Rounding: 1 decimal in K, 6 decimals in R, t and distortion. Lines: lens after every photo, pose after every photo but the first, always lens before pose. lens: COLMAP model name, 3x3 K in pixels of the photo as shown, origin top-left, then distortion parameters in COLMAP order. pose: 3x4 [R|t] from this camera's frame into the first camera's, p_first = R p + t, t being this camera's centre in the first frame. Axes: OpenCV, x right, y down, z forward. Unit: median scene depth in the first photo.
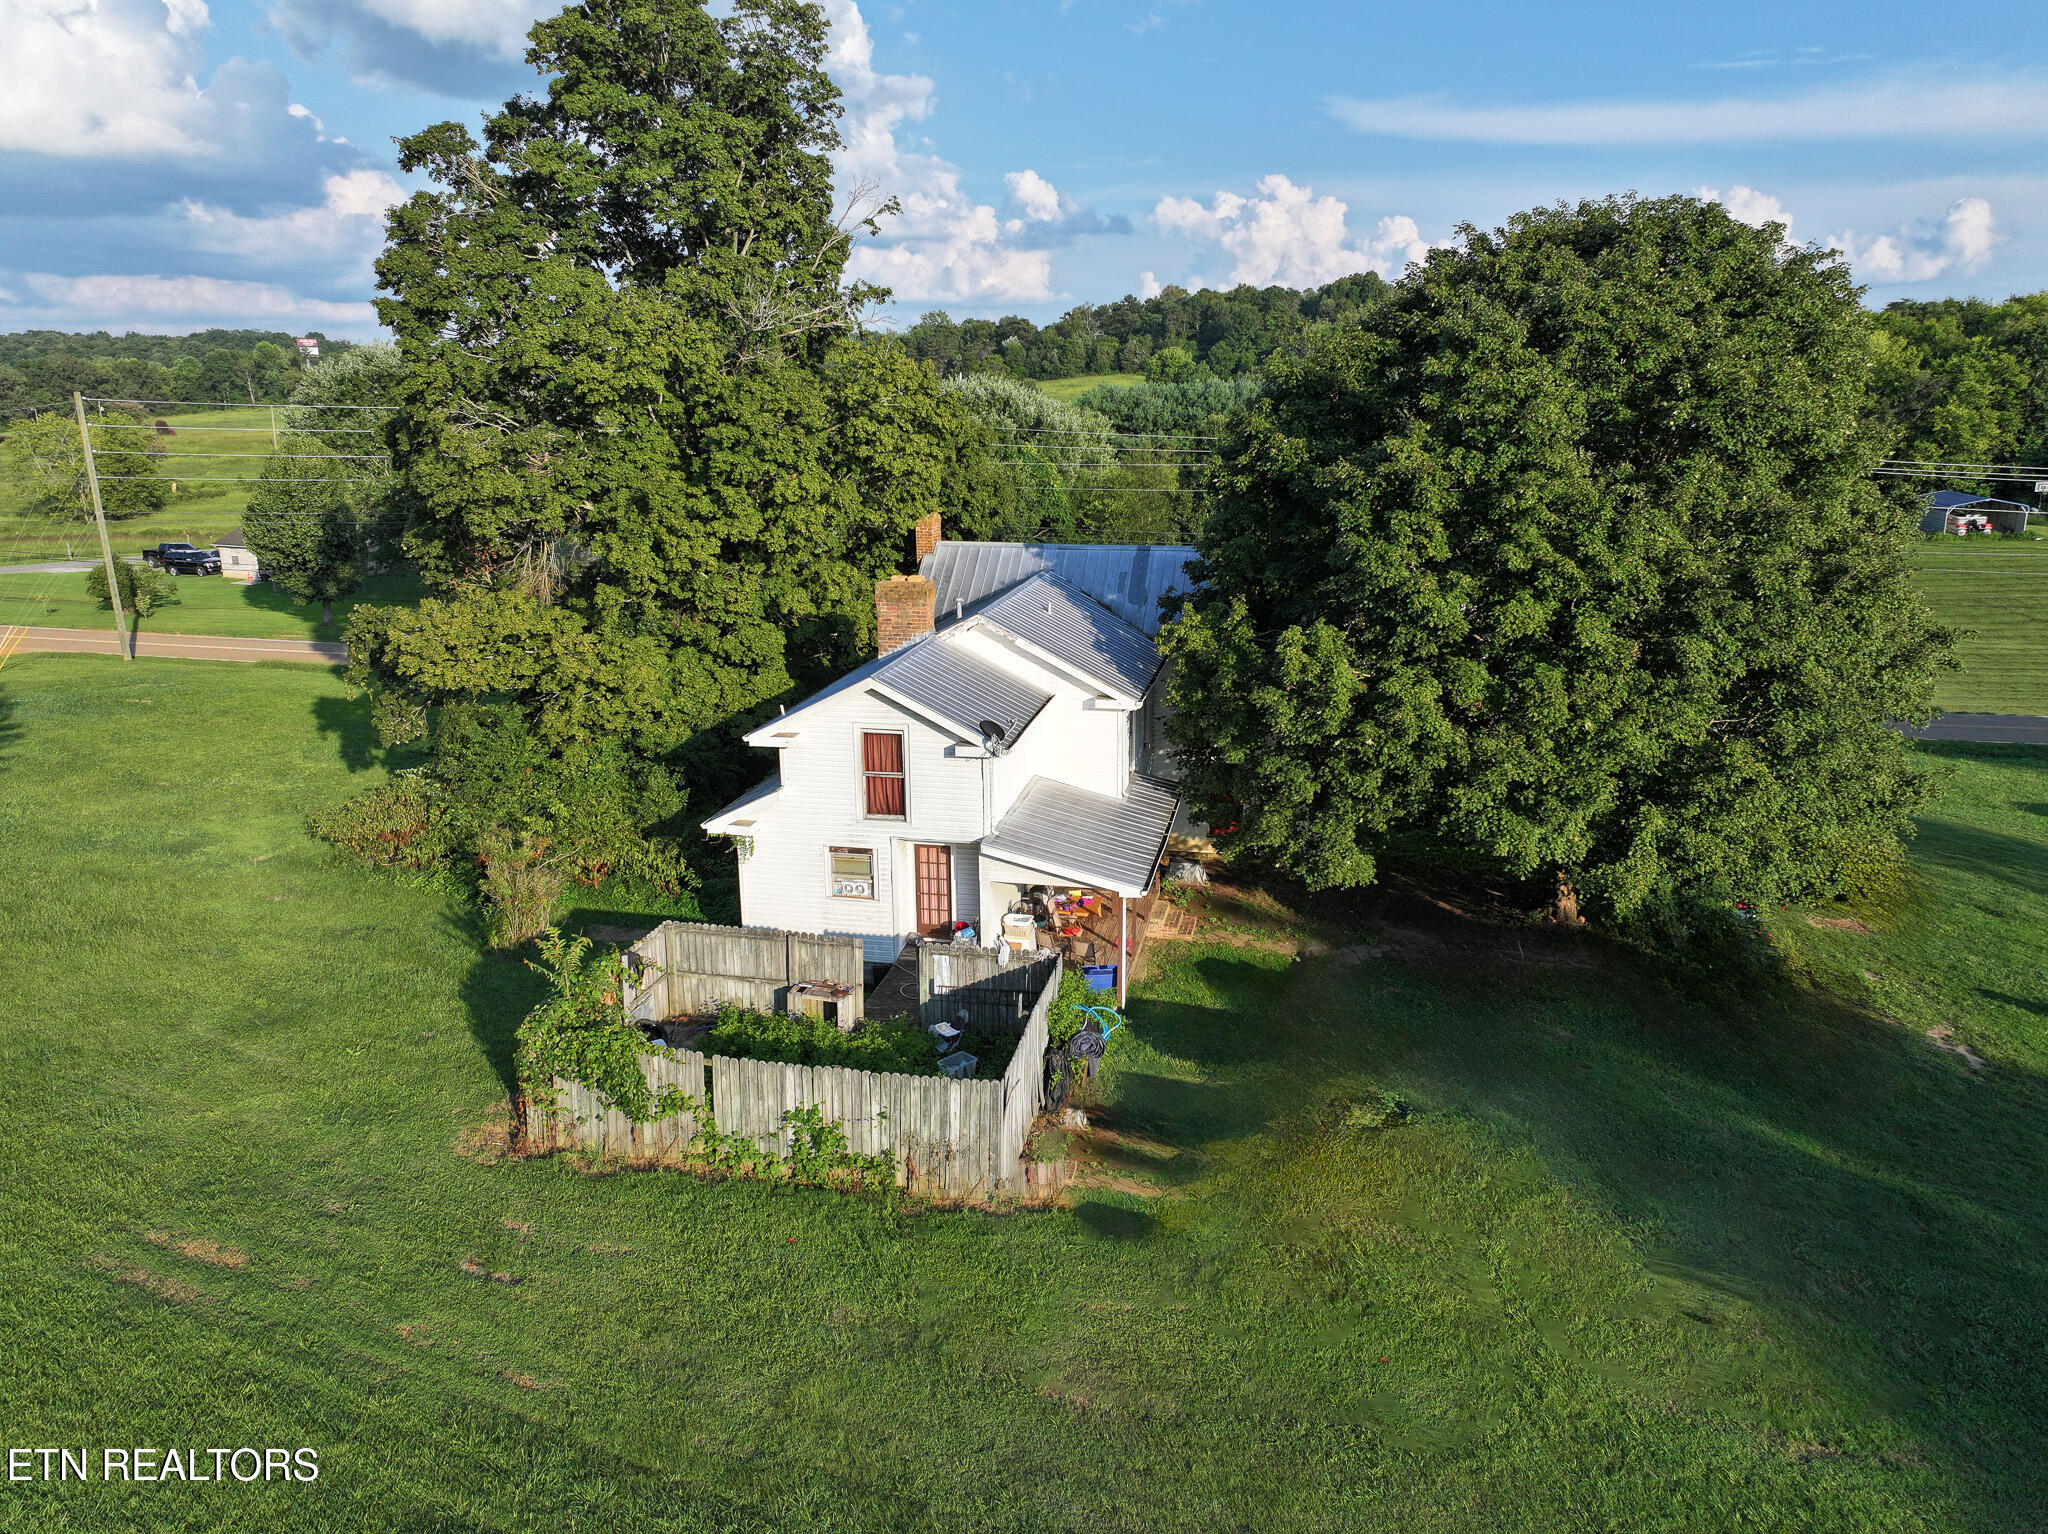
lens RADIAL K [[1438.9, 0, 1028.6], [0, 1438.9, 766.5], [0, 0, 1]] dist [0.008953, 0.000741]
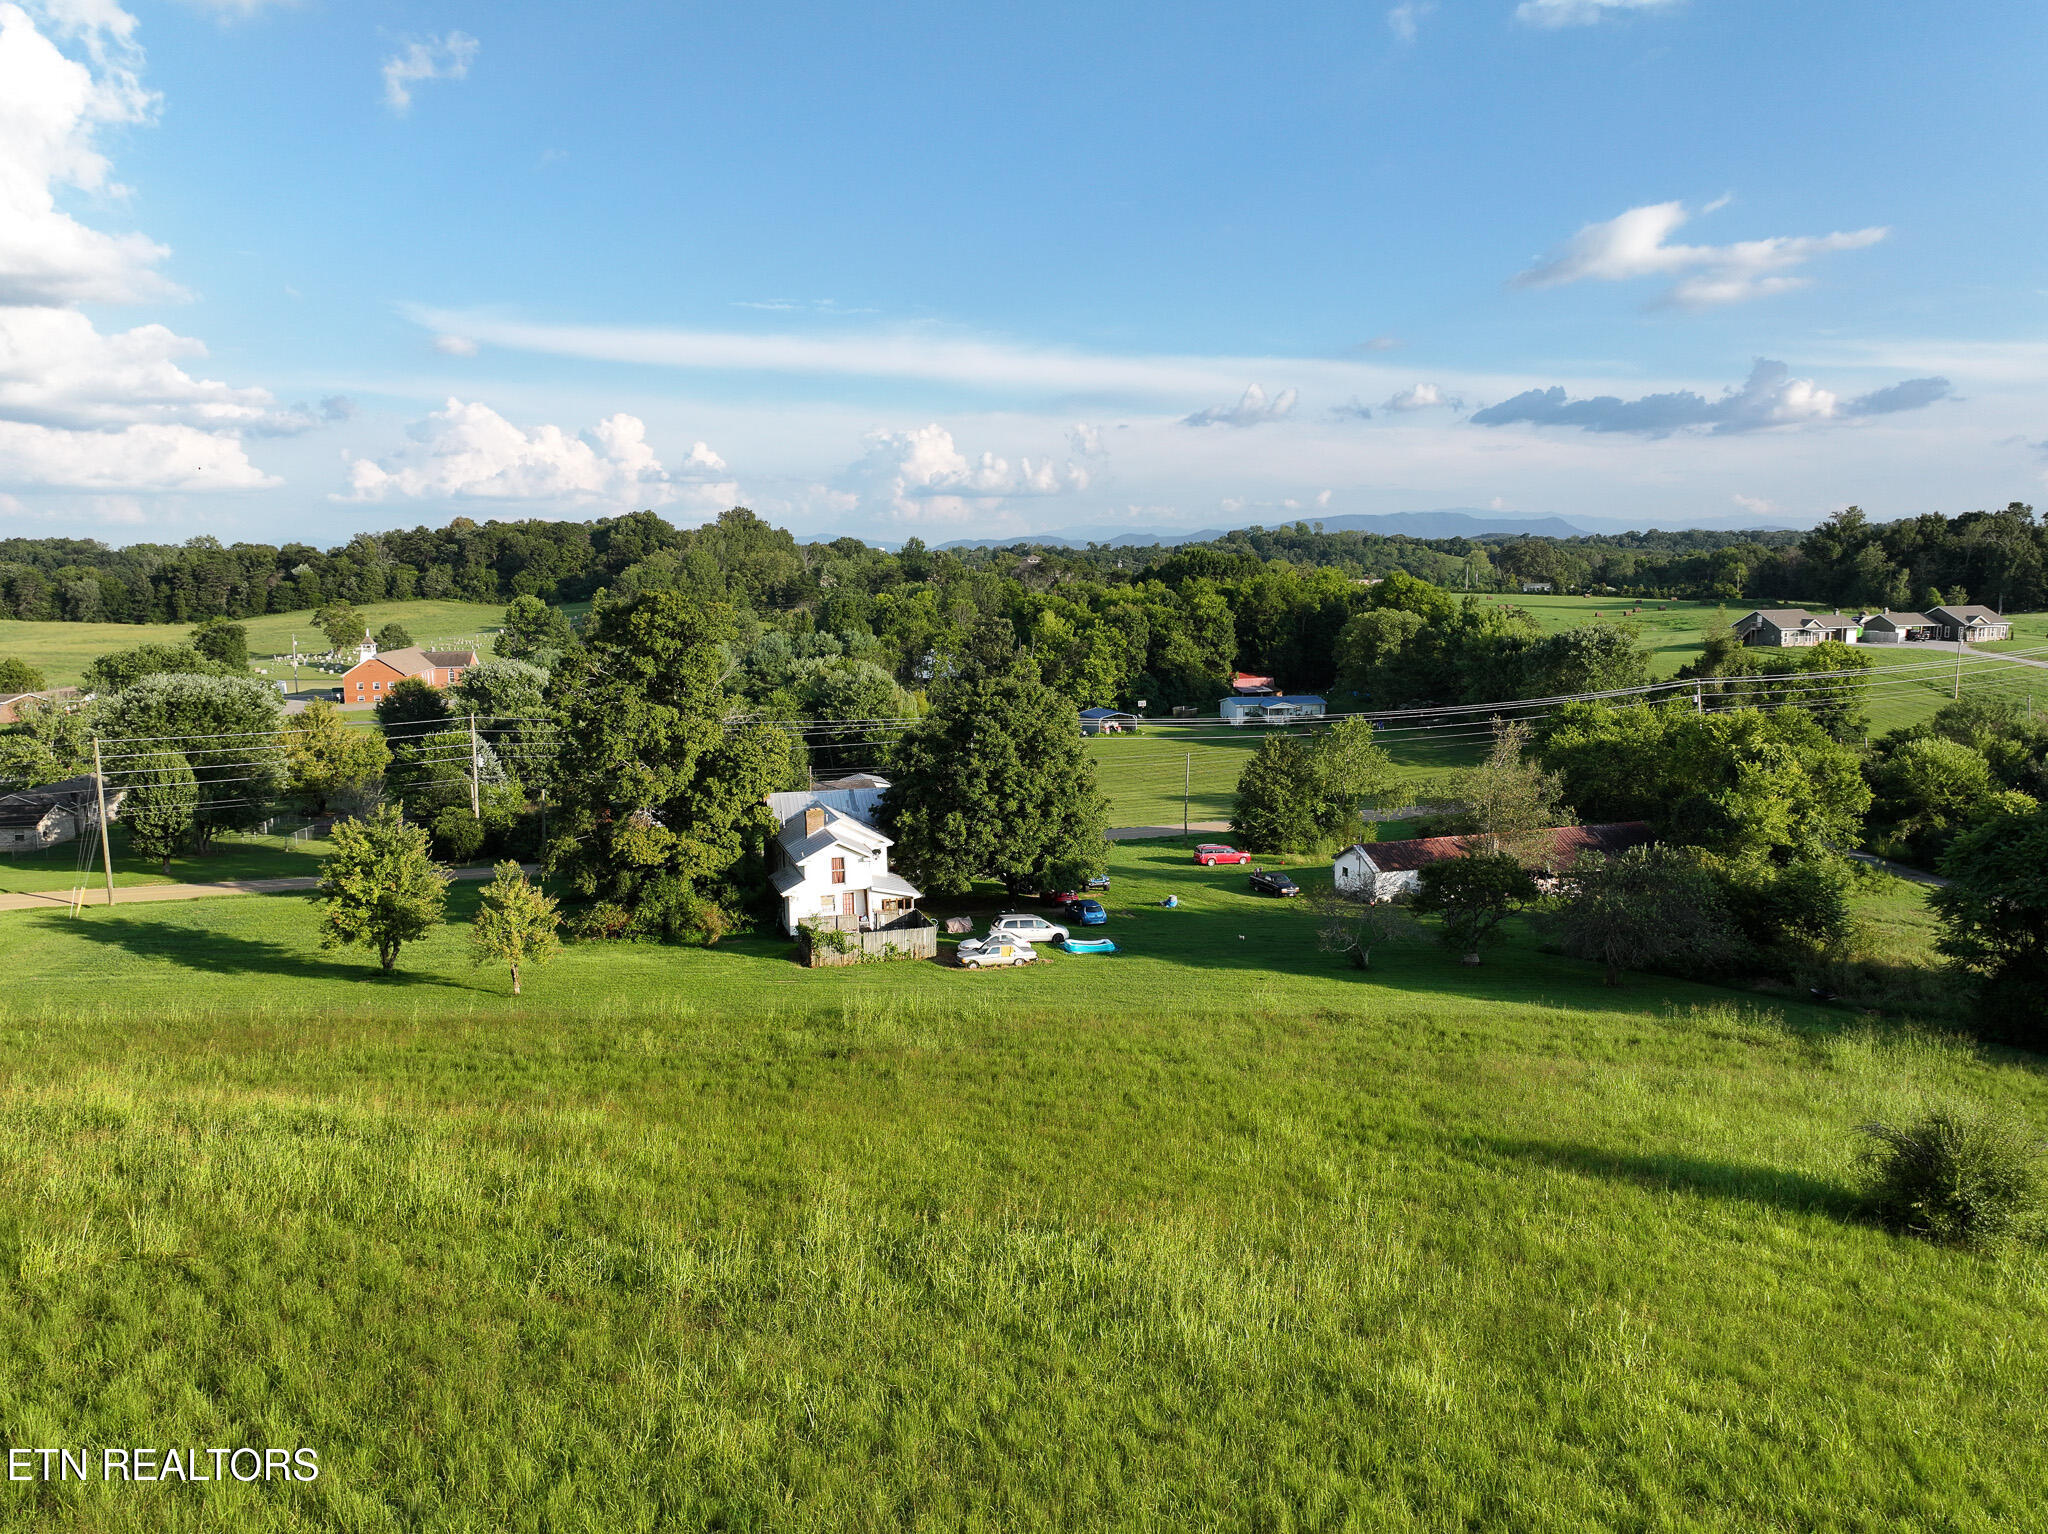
lens RADIAL K [[1438.9, 0, 1028.6], [0, 1438.9, 766.5], [0, 0, 1]] dist [0.008953, 0.000741]
pose [[0.869148, -0.070029, 0.489569, -1.243902], [0.131858, 0.986904, -0.092921, 0.126874], [-0.476650, 0.145316, 0.866999, -1.952584]]
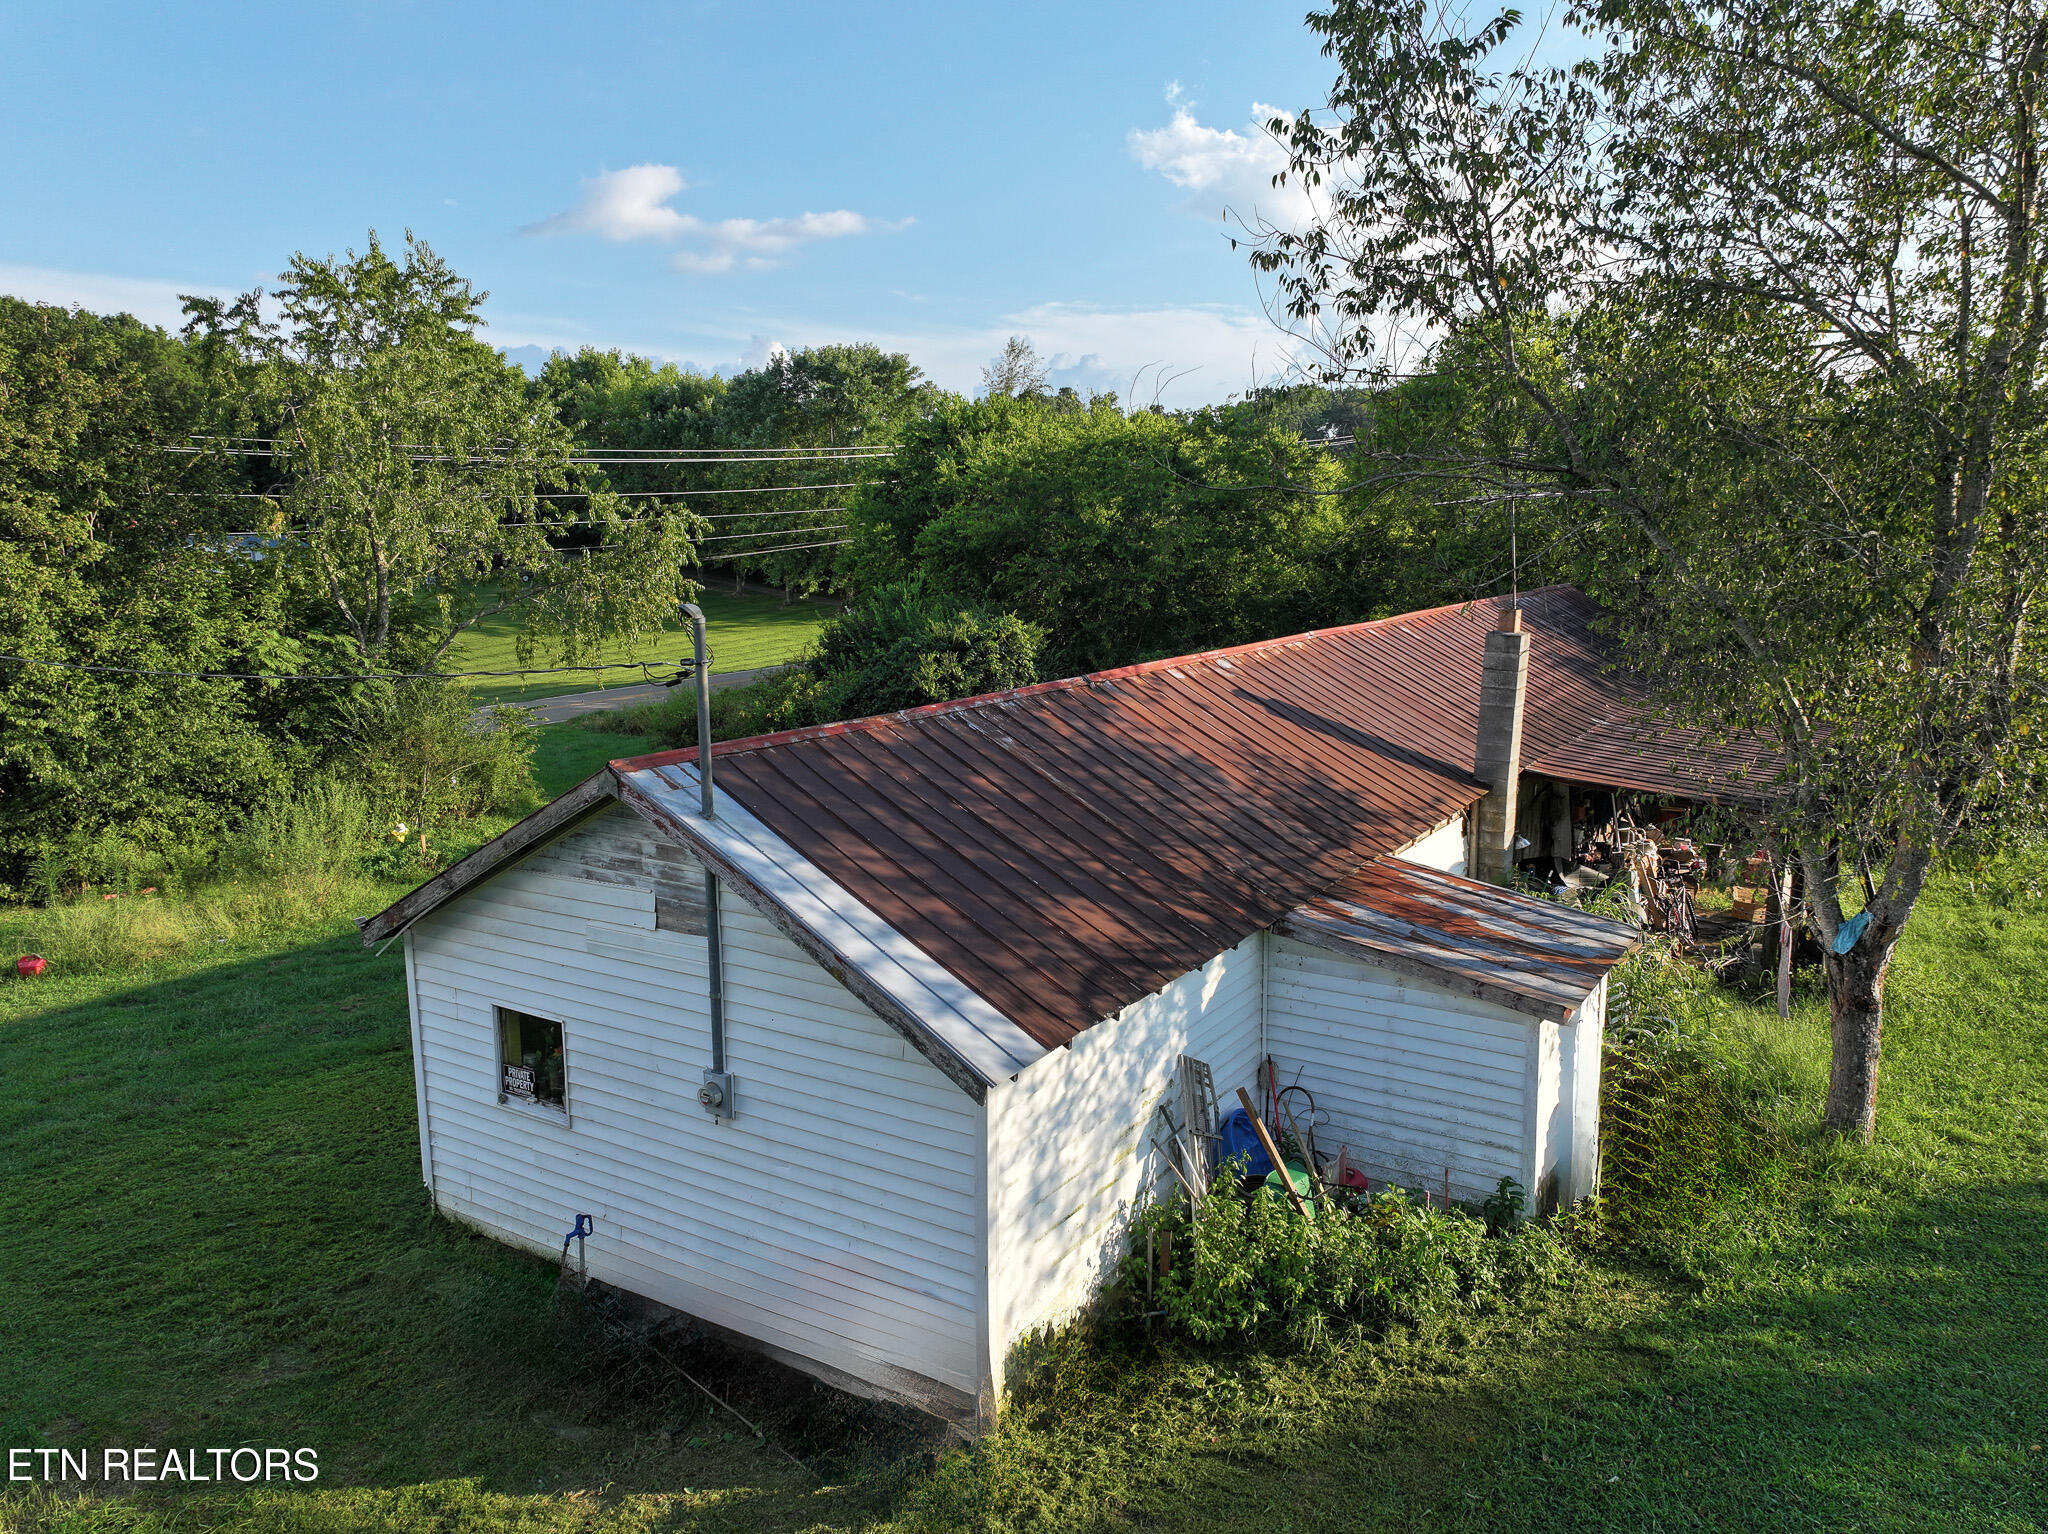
lens RADIAL K [[1441.0, 0, 1031.1], [0, 1441.0, 763.4], [0, 0, 1]] dist [-0.005466, 0.026603]
pose [[0.383588, -0.155822, 0.910264, 0.977428], [0.247911, 0.966858, 0.061040, 0.094365], [-0.889607, 0.202250, 0.409505, 0.622180]]
